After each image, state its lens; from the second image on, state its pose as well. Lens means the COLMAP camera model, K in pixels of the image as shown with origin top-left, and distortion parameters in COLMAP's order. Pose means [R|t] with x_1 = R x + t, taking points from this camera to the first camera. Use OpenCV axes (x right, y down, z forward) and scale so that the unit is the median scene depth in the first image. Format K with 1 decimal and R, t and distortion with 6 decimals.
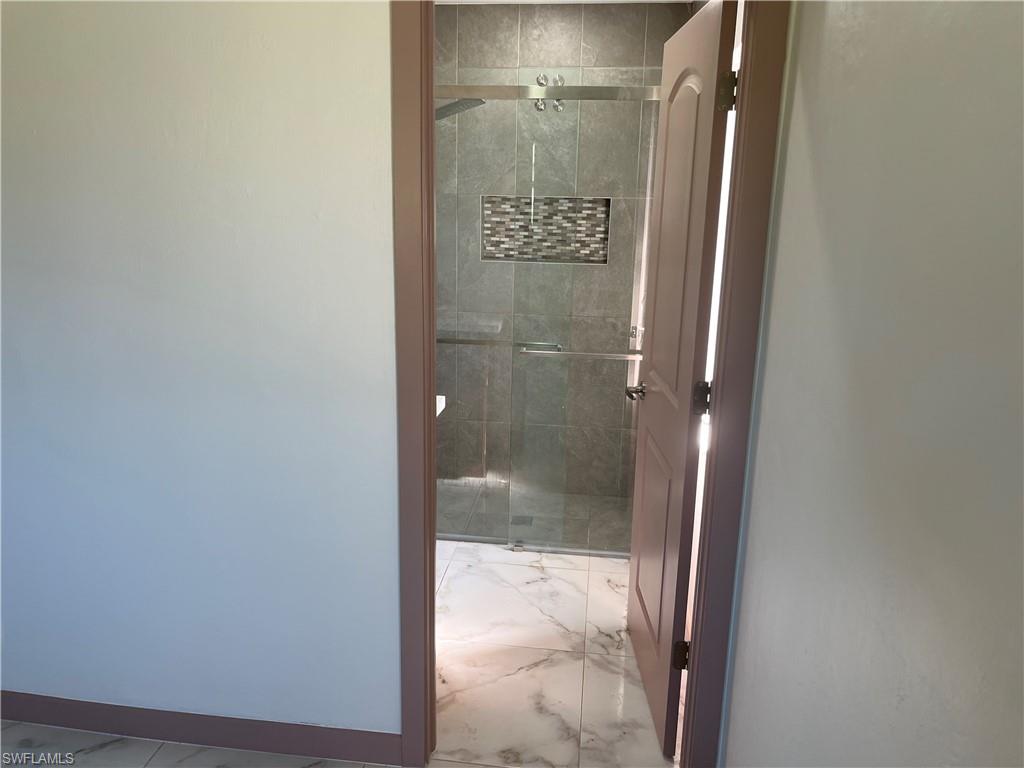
lens RADIAL K [[799.0, 0, 482.0], [0, 799.0, 380.1], [0, 0, 1]] dist [-0.002391, -0.001201]
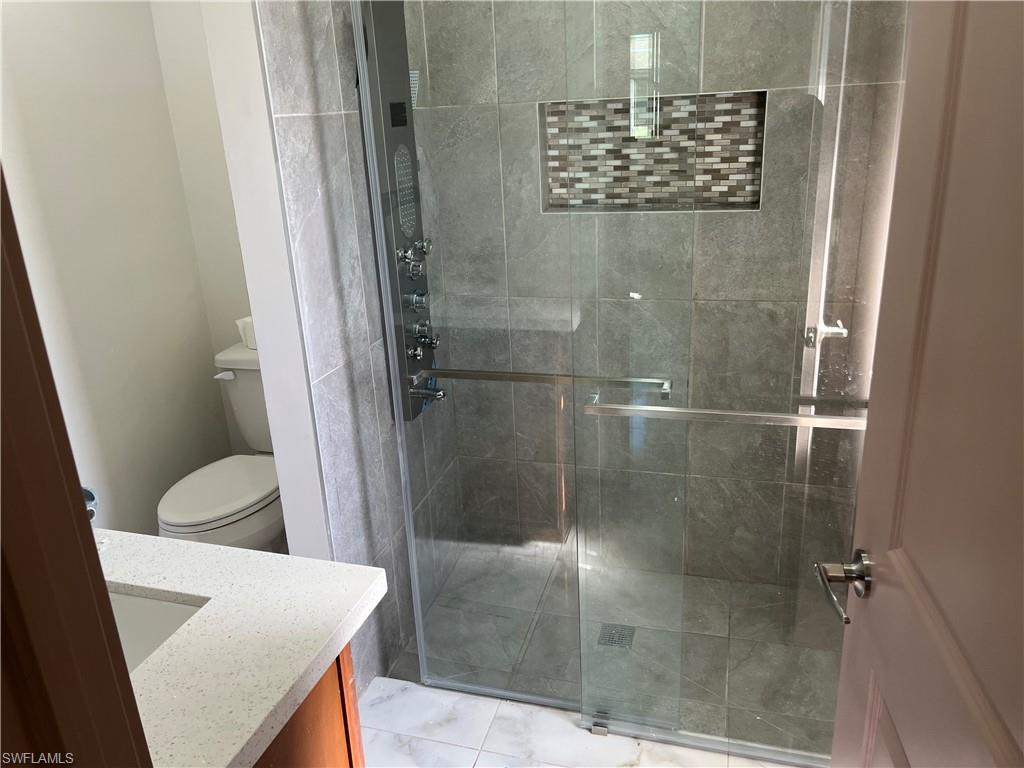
lens RADIAL K [[799.0, 0, 482.0], [0, 799.0, 380.1], [0, 0, 1]] dist [-0.002391, -0.001201]
pose [[0.985235, -0.015676, -0.170489, 0.054726], [0.032453, 0.994846, 0.096066, -0.082818], [0.168104, -0.100181, 0.980666, 0.382386]]
